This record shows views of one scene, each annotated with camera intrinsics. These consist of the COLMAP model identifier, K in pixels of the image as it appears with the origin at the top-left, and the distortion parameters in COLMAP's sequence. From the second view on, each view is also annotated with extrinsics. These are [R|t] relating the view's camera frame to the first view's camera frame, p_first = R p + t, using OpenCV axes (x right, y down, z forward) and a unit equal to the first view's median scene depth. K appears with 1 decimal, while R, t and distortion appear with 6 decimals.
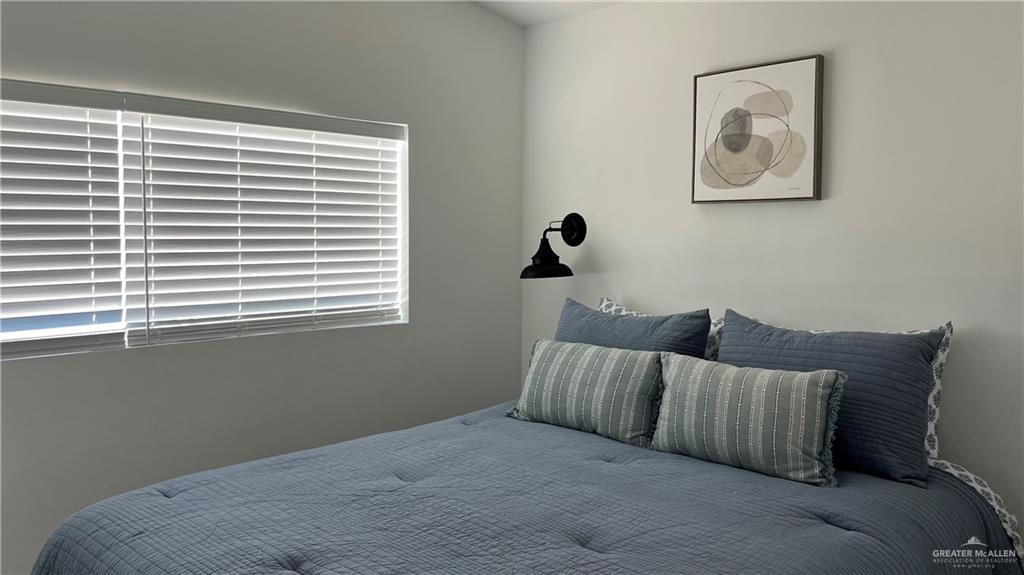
lens RADIAL K [[785.1, 0, 512.0], [0, 785.1, 287.5], [0, 0, 1]] dist [0.082868, -0.108176]
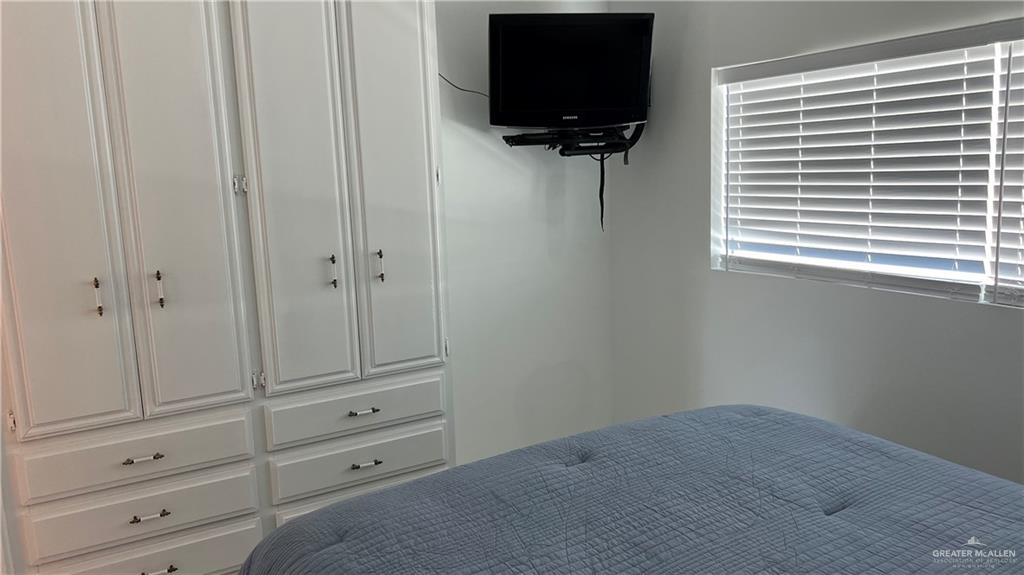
lens RADIAL K [[758.9, 0, 516.2], [0, 758.9, 281.4], [0, 0, 1]] dist [0.075422, -0.098976]
pose [[-0.259221, 0.141009, -0.955469, 0.530990], [-0.047910, 0.986189, 0.158540, -0.067903], [0.964629, 0.086874, -0.248885, 0.724230]]
